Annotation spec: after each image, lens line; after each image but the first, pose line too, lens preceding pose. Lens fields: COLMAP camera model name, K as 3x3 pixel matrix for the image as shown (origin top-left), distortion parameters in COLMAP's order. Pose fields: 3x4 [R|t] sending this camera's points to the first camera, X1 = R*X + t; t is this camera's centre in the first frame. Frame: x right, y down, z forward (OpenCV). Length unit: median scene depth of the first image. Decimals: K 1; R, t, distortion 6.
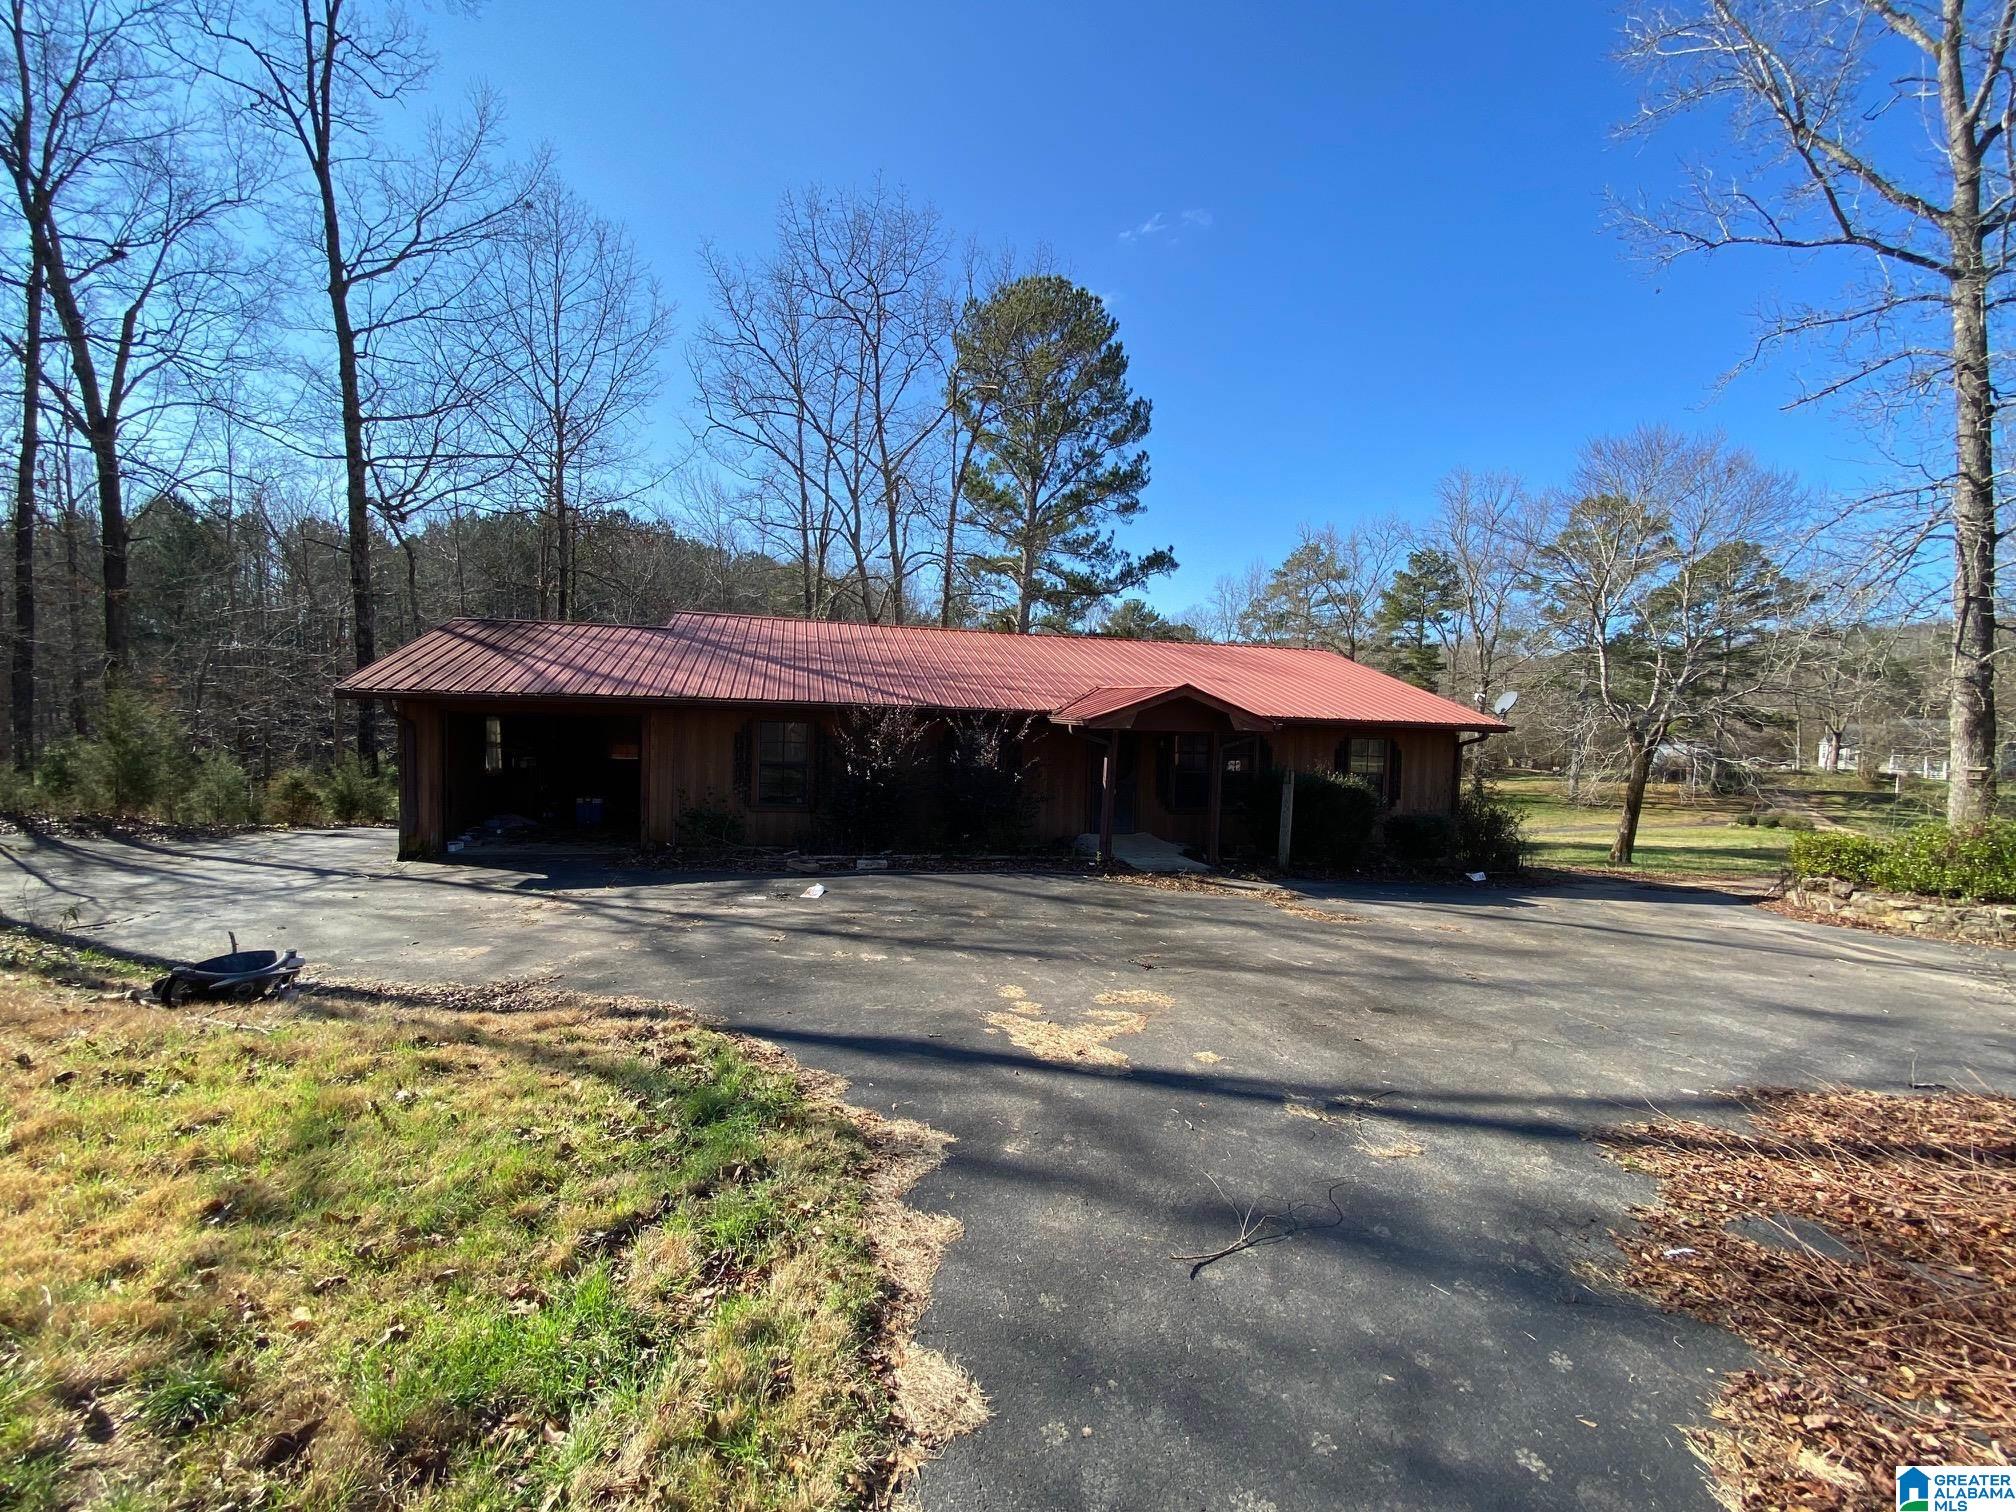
lens RADIAL K [[801.3, 0, 1008.0], [0, 801.3, 756.0], [0, 0, 1]] dist [0.044184, -0.035052]
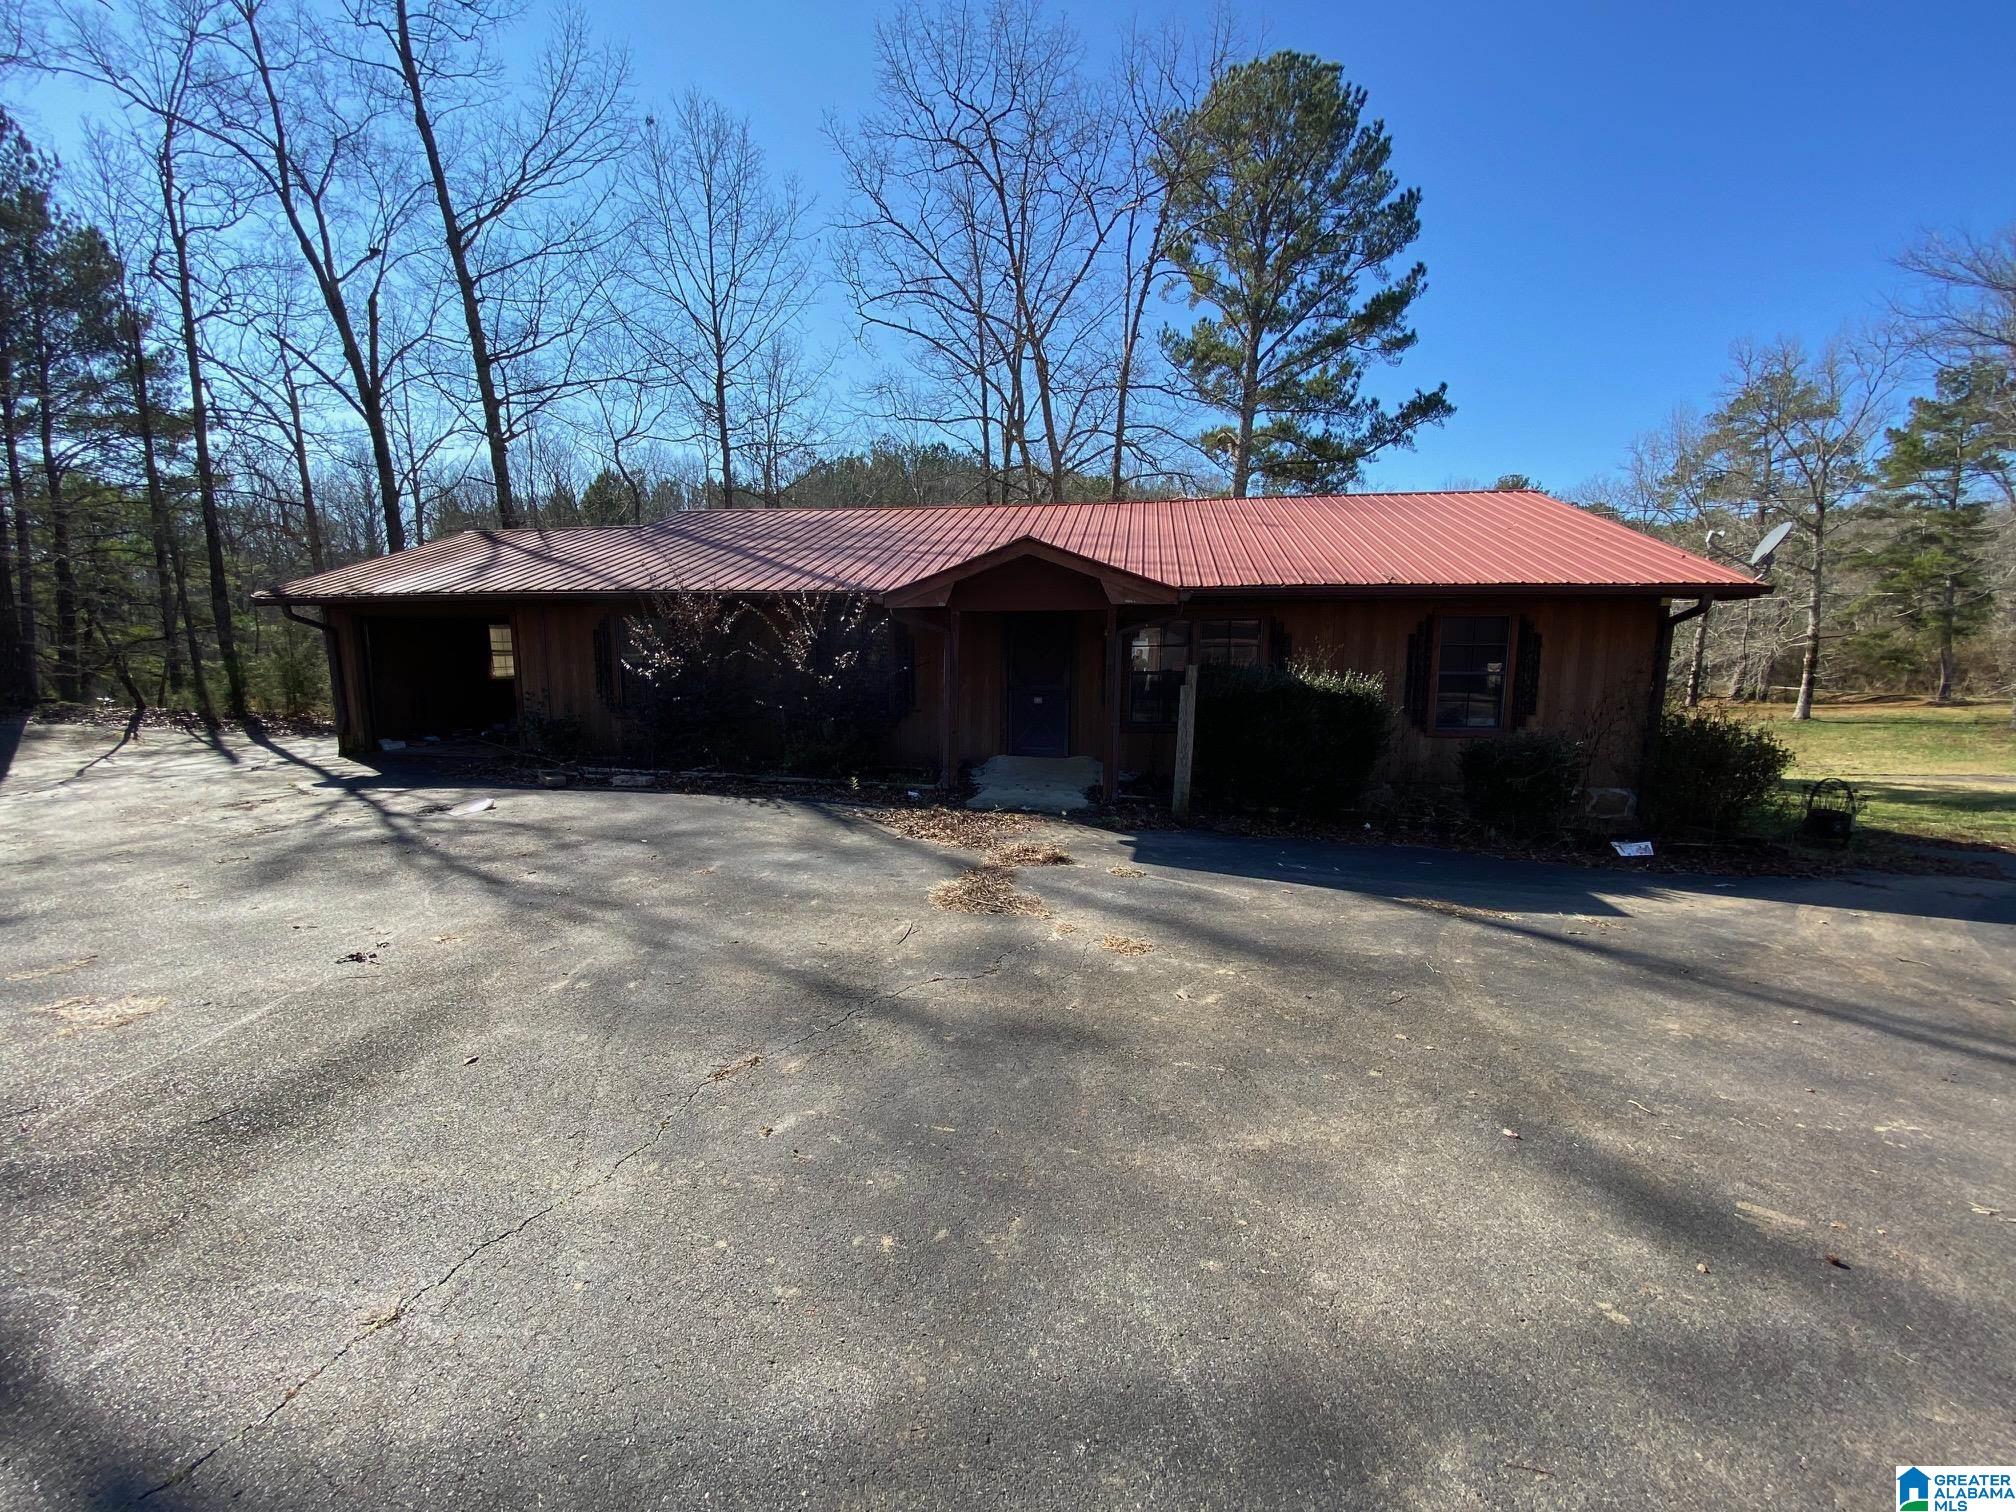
lens RADIAL K [[812.6, 0, 1008.0], [0, 812.6, 756.0], [0, 0, 1]] dist [-0.000183, -0.010548]
pose [[0.916004, 0.031614, -0.399922, 0.140347], [0.009036, 0.995011, 0.099352, 0.007690], [0.401068, -0.094620, 0.911149, 0.106670]]
